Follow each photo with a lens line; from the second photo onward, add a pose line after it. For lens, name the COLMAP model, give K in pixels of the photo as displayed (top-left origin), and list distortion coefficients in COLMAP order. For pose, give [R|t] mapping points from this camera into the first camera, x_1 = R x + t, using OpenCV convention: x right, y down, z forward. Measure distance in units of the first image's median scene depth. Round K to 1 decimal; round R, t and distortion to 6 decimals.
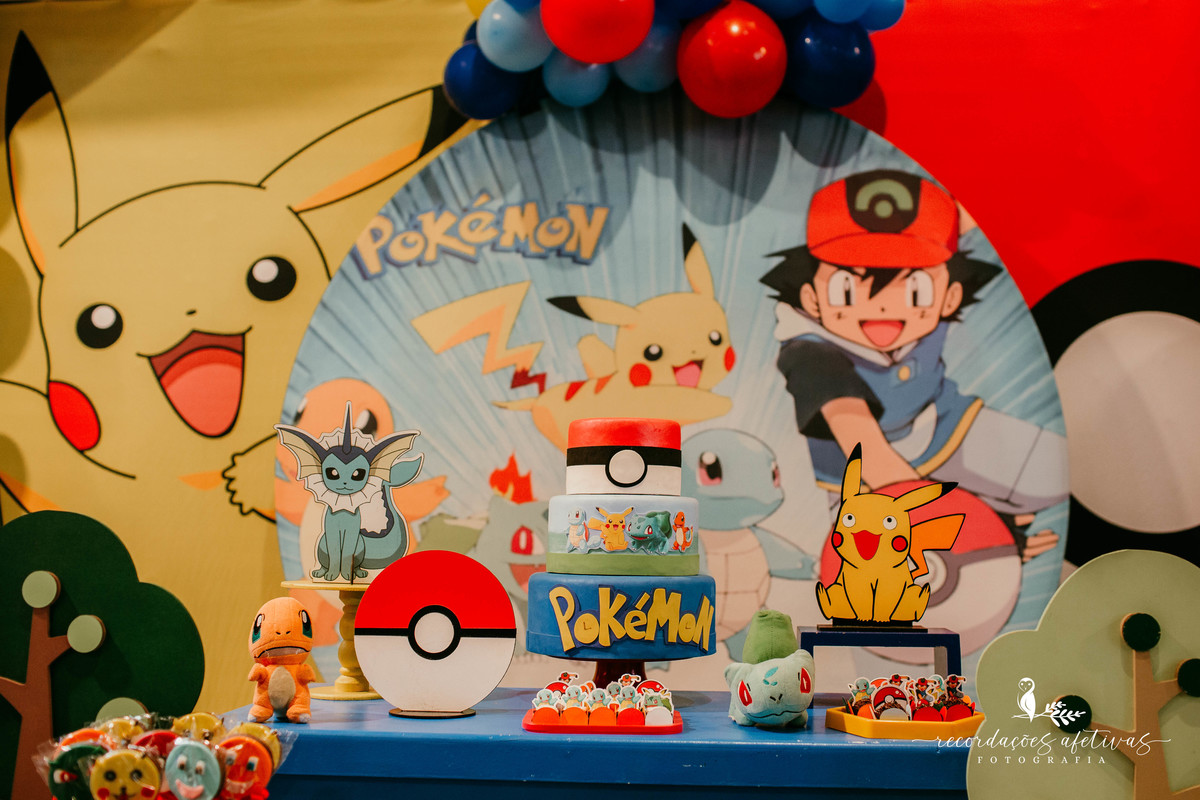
lens RADIAL K [[1327.0, 0, 619.1], [0, 1327.0, 341.7], [0, 0, 1]] dist [-0.105632, 0.154891]
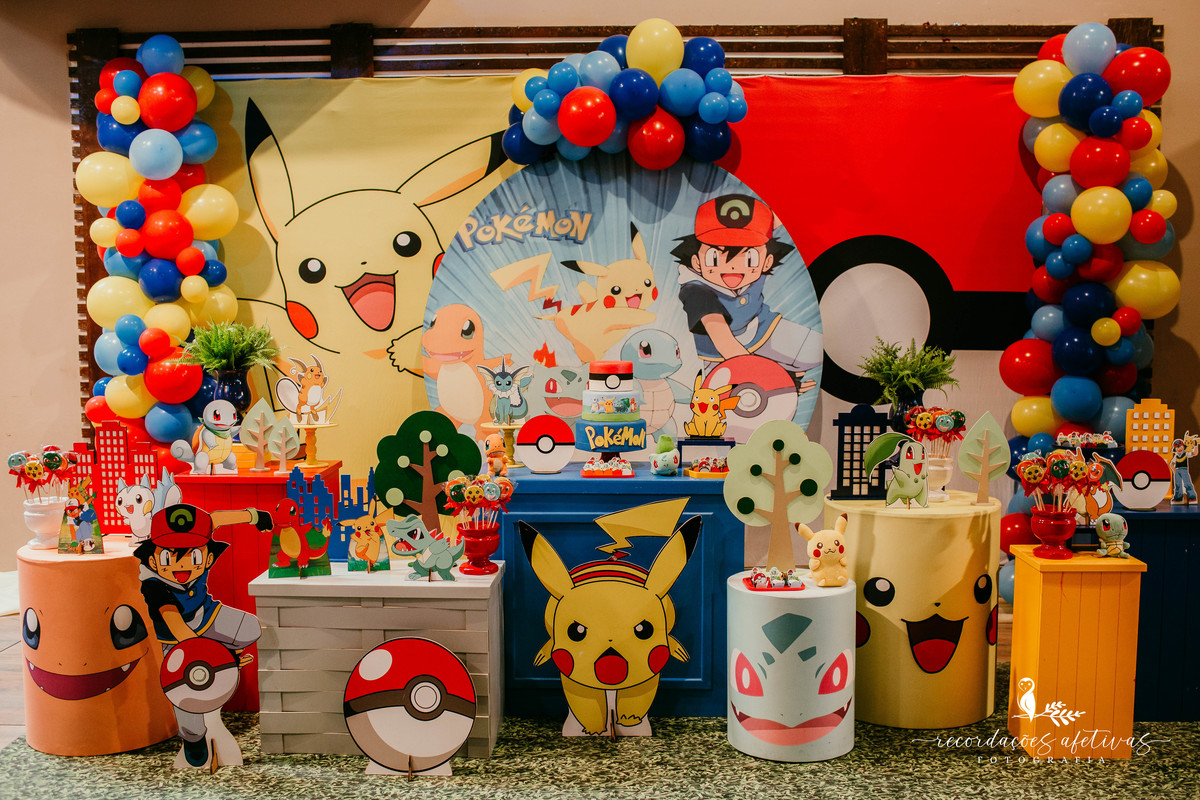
lens RADIAL K [[1419.0, 0, 600.0], [0, 1419.0, 400.0], [0, 0, 1]] dist [-0.107163, 0.010397]
pose [[0.999382, -0.015185, 0.031704, -0.068322], [0.007520, 0.973359, 0.229162, -0.321802], [-0.034339, -0.228782, 0.972872, -1.099085]]
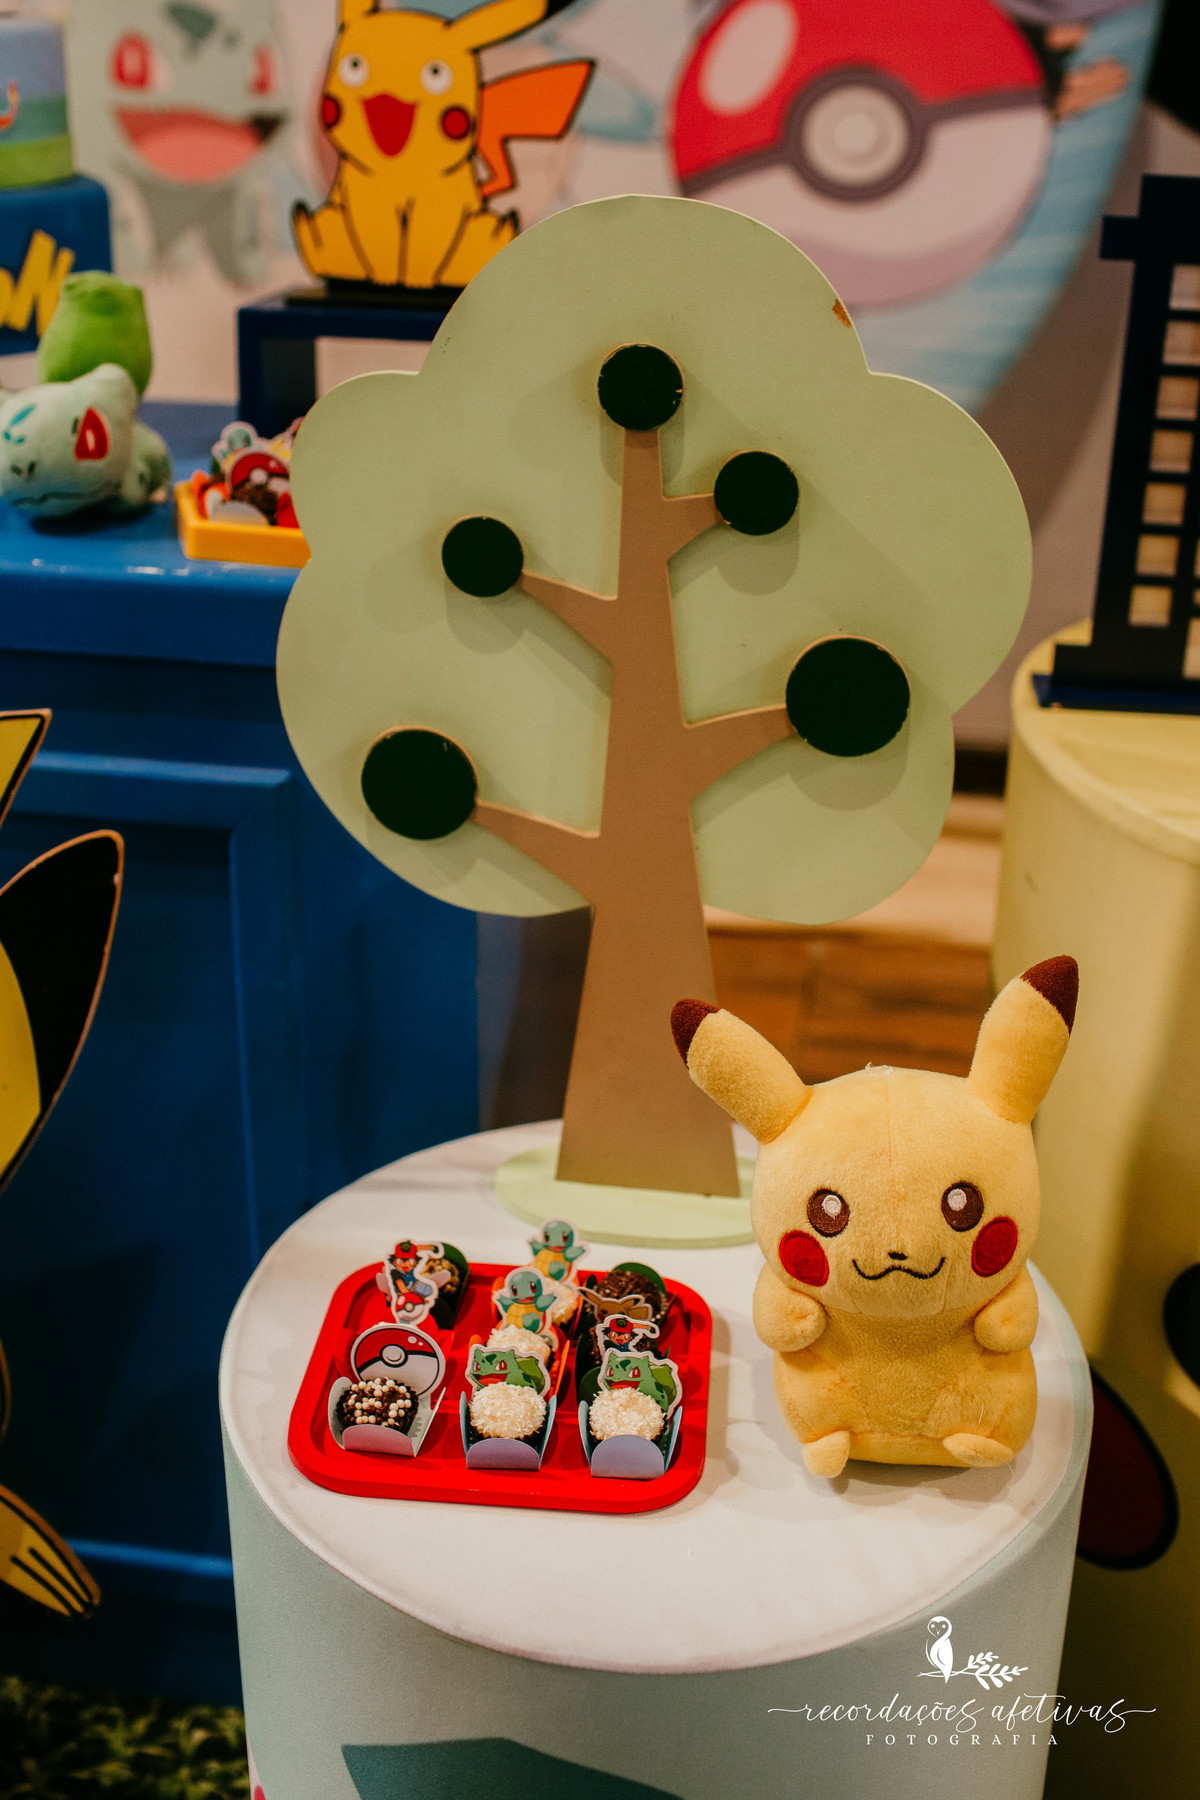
lens RADIAL K [[2046.7, 0, 621.5], [0, 2046.7, 829.5], [0, 0, 1]] dist [-0.079529, 0.011822]
pose [[0.994812, 0.047787, -0.089803, 0.217873], [0.004958, 0.858966, 0.512008, -0.000748], [0.101605, -0.509797, 0.854273, 0.159080]]
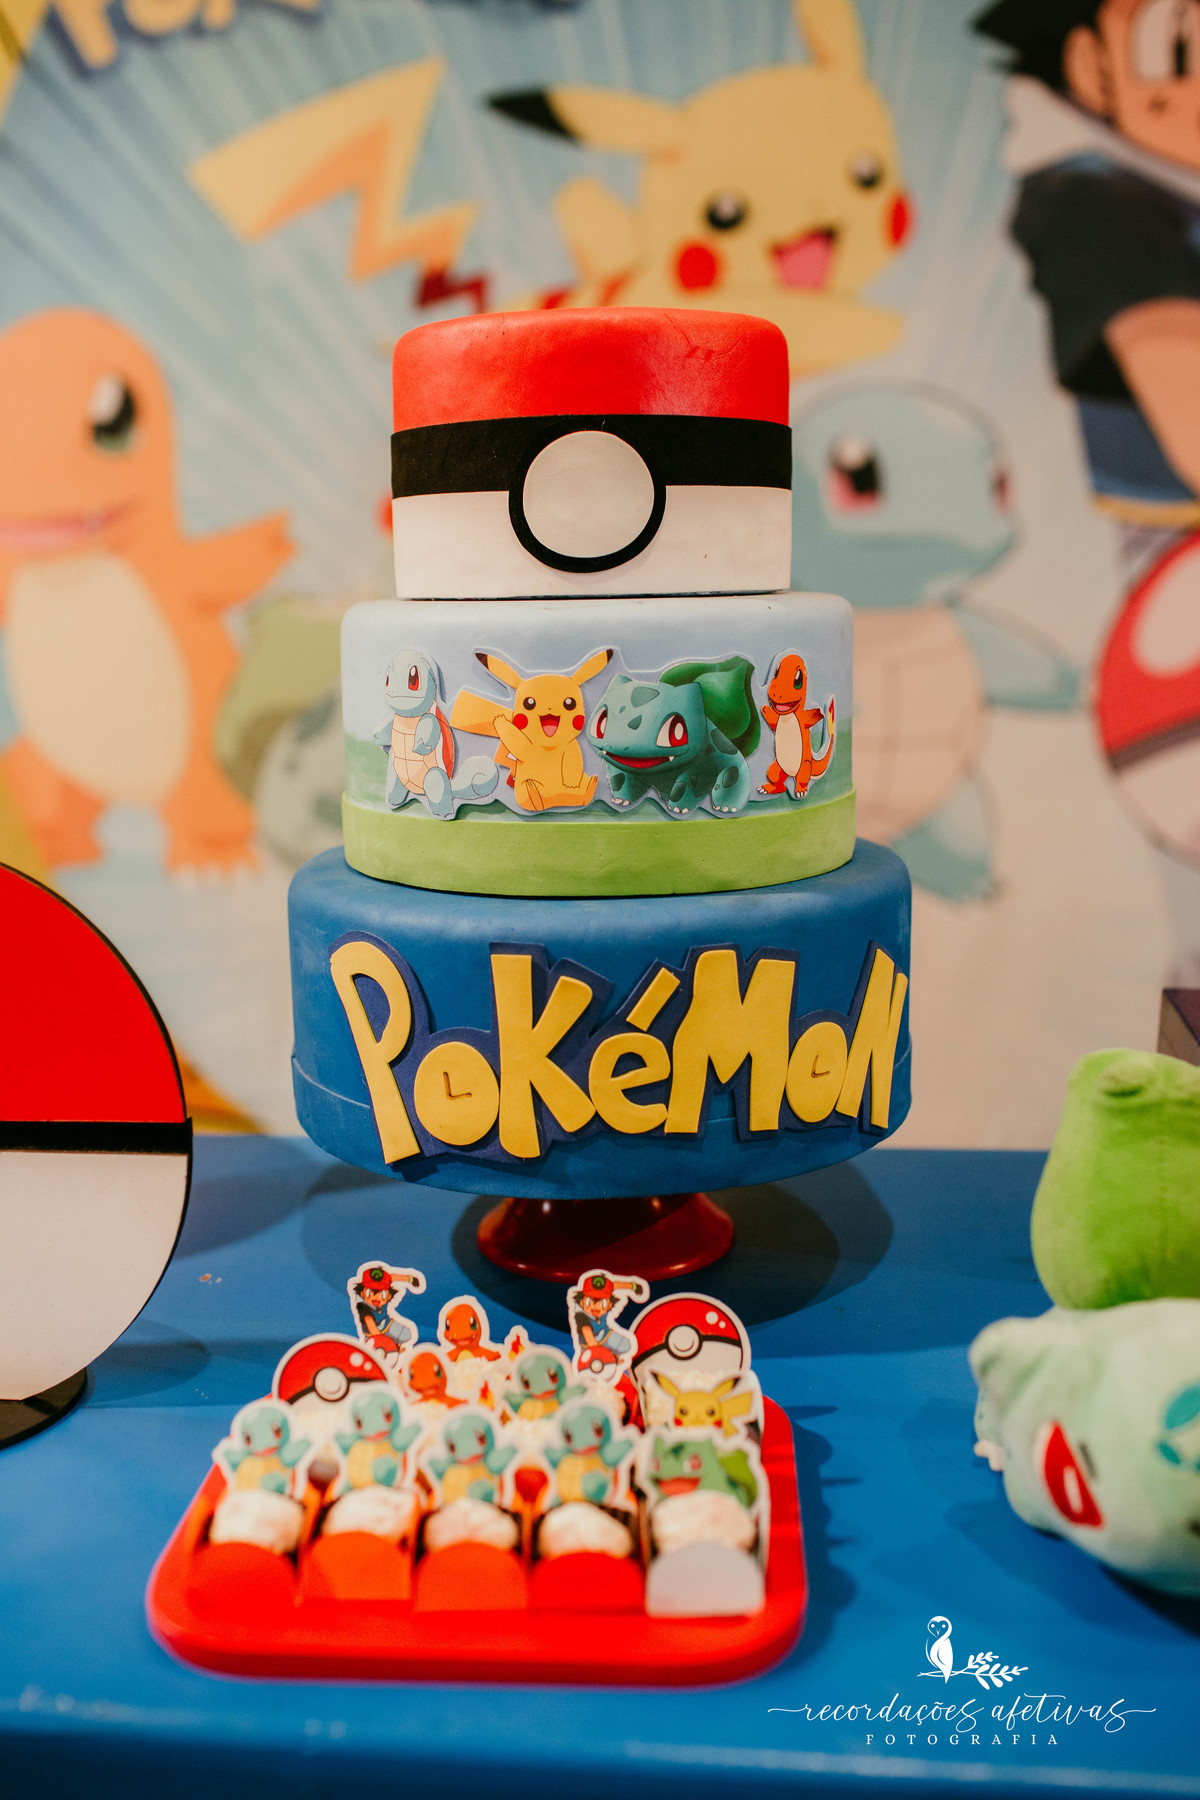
lens RADIAL K [[1747.0, 0, 598.7], [0, 1747.0, 880.5], [0, 0, 1]] dist [-0.064019, 0.012615]
pose [[0.997549, -0.020584, -0.066881, 0.018259], [0.040920, 0.946902, 0.318908, 0.033996], [0.056766, -0.320863, 0.945423, 0.390779]]
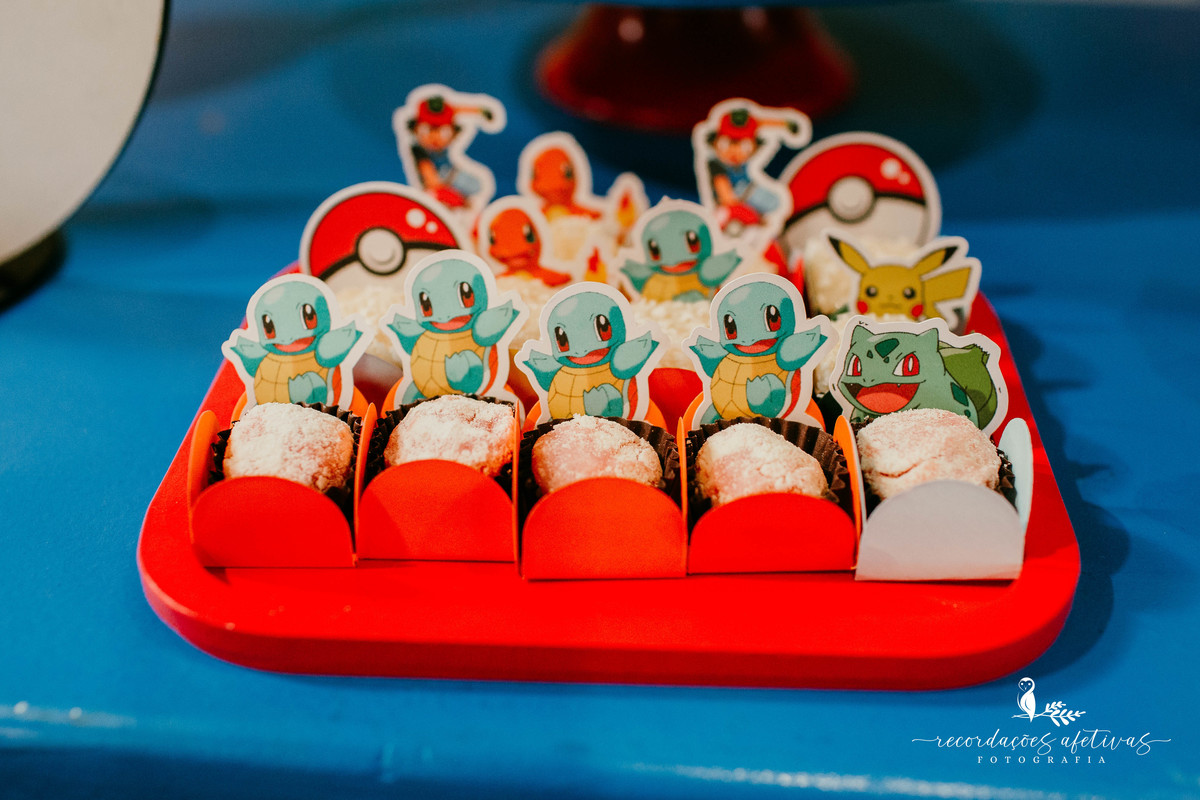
lens RADIAL K [[1419.0, 0, 600.0], [0, 1419.0, 400.0], [0, 0, 1]] dist [-0.107163, 0.010397]
pose [[0.999212, 0.013224, -0.037423, -0.003746], [0.014725, 0.752061, 0.658929, 0.082320], [0.036858, -0.658961, 0.751274, 0.461835]]
